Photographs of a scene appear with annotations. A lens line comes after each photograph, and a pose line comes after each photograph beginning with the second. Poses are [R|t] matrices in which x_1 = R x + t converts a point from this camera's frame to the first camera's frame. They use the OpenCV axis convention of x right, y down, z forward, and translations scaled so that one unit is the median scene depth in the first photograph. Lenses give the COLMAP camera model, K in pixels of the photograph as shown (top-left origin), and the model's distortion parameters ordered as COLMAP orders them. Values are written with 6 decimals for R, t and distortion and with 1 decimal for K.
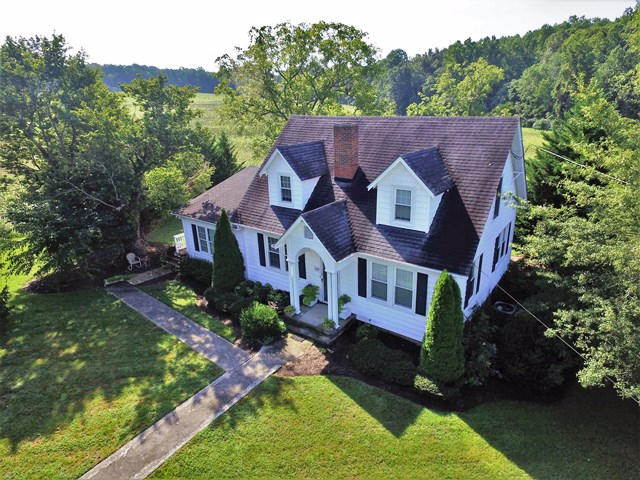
lens RADIAL K [[368.7, 0, 320.0], [0, 368.7, 240.0], [0, 0, 1]] dist [-0.000069, 0.002534]
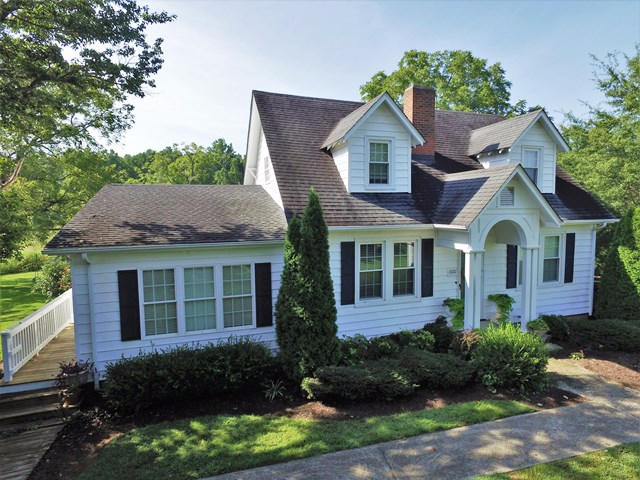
lens RADIAL K [[368.7, 0, 320.0], [0, 368.7, 240.0], [0, 0, 1]] dist [-0.000069, 0.002534]
pose [[0.582181, -0.054682, 0.811218, -0.673723], [0.270460, 0.953941, -0.129796, 0.043232], [-0.766757, 0.294967, 0.570156, 0.752383]]
